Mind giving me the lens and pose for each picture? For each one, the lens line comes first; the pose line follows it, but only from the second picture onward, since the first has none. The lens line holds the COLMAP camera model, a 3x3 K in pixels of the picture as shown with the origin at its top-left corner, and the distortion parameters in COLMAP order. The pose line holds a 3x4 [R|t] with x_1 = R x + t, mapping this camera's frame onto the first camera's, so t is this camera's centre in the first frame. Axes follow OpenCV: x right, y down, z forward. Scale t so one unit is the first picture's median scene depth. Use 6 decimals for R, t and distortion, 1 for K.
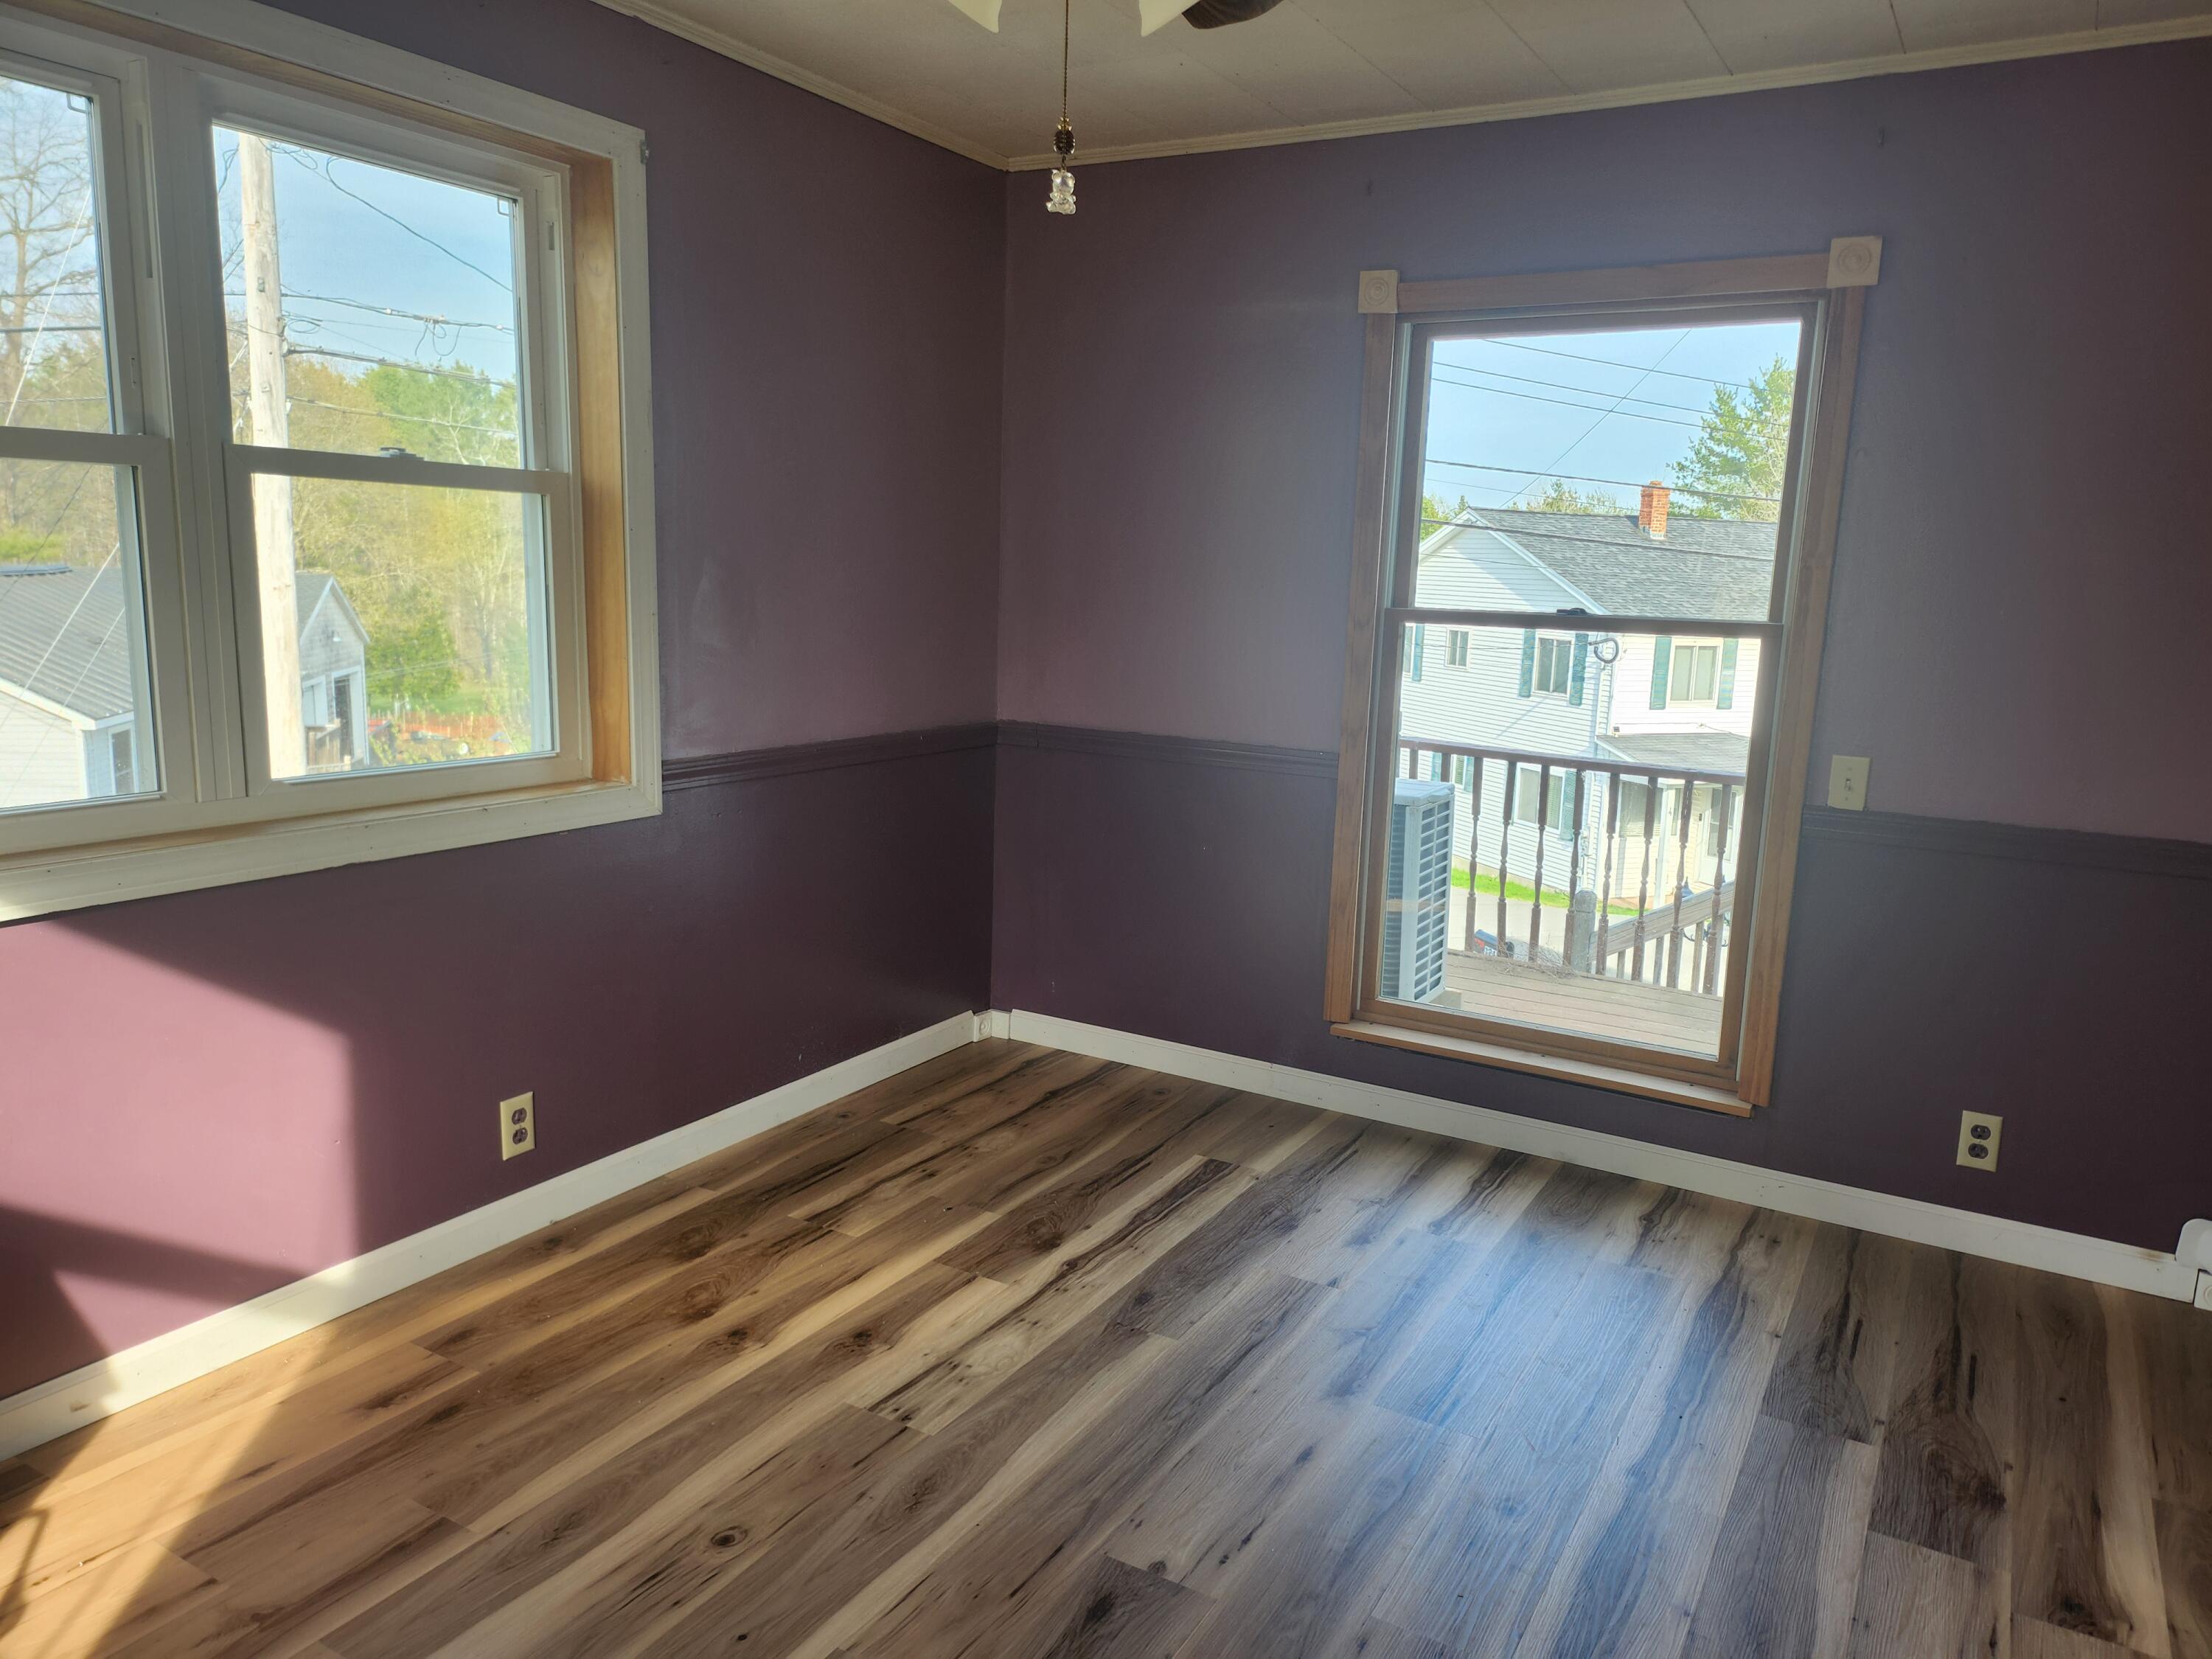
lens RADIAL K [[1550.0, 0, 1107.7], [0, 1550.0, 856.5], [0, 0, 1]] dist [0.058770, -0.057957]
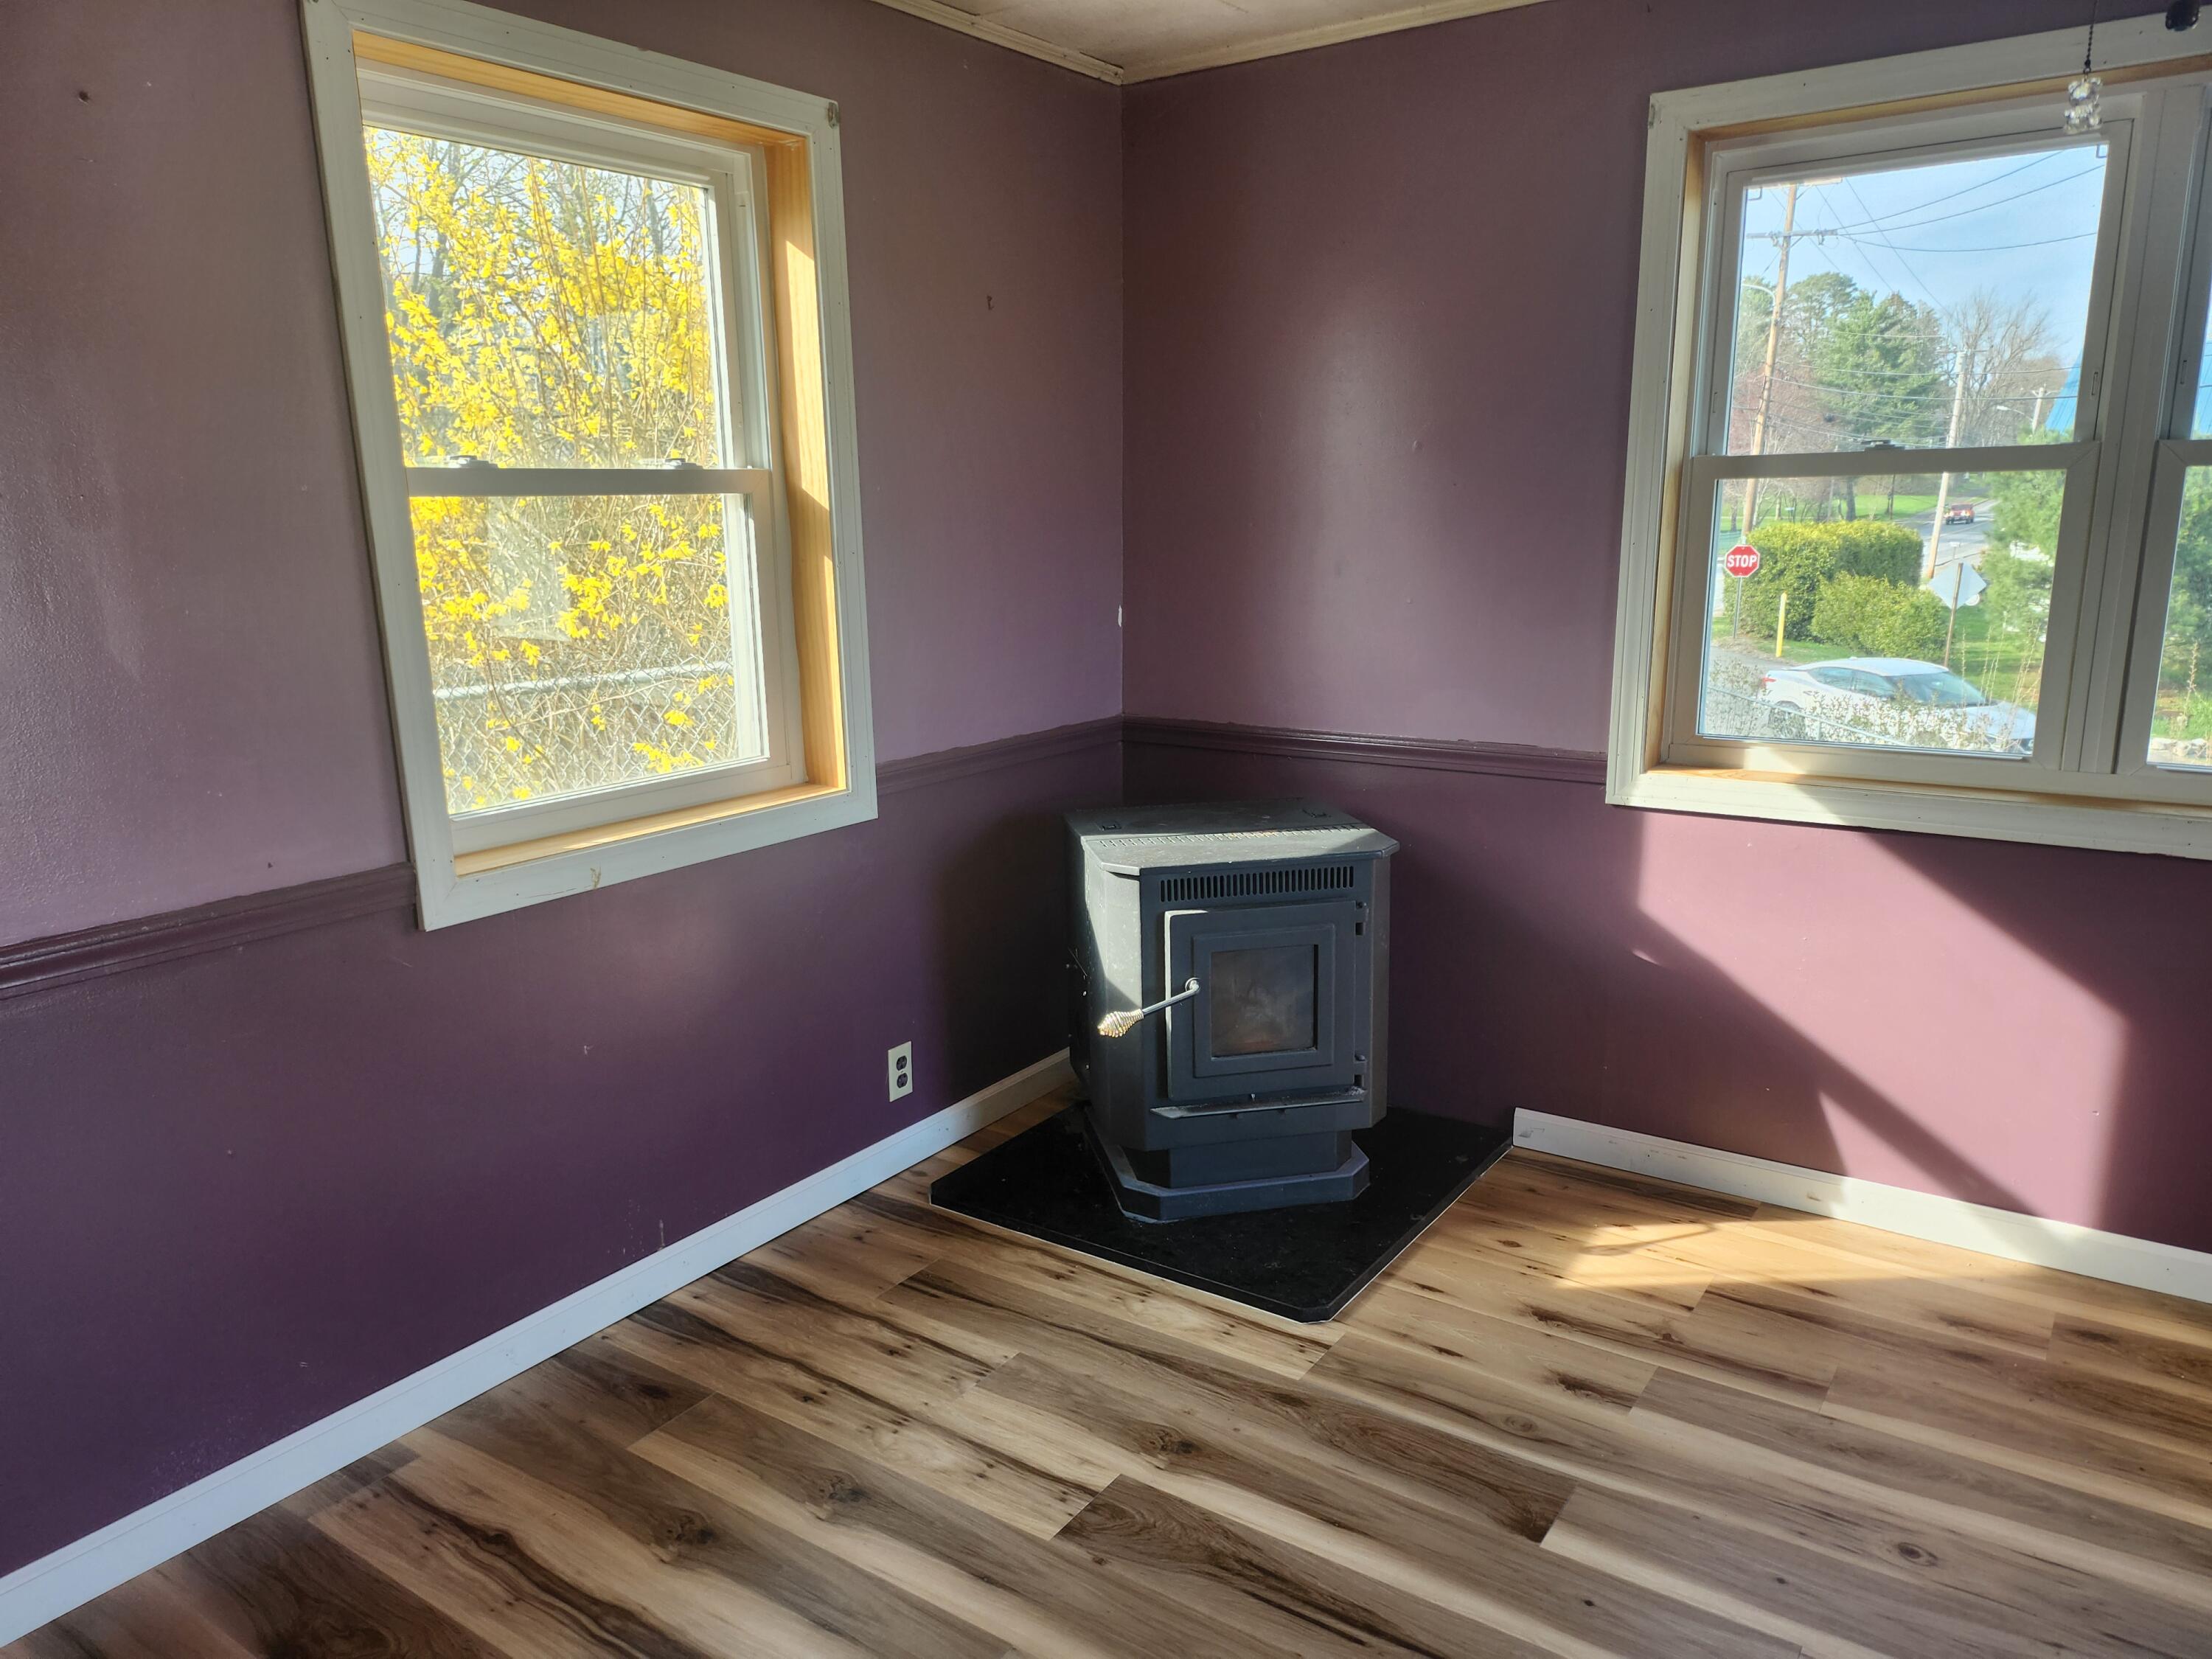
lens RADIAL K [[1550.0, 0, 1107.7], [0, 1550.0, 856.5], [0, 0, 1]] dist [0.058770, -0.057957]
pose [[-0.082310, 0.195670, -0.977209, 0.615341], [-0.170134, 0.963384, 0.207232, -0.096735], [0.981977, 0.183314, -0.046006, 0.419148]]
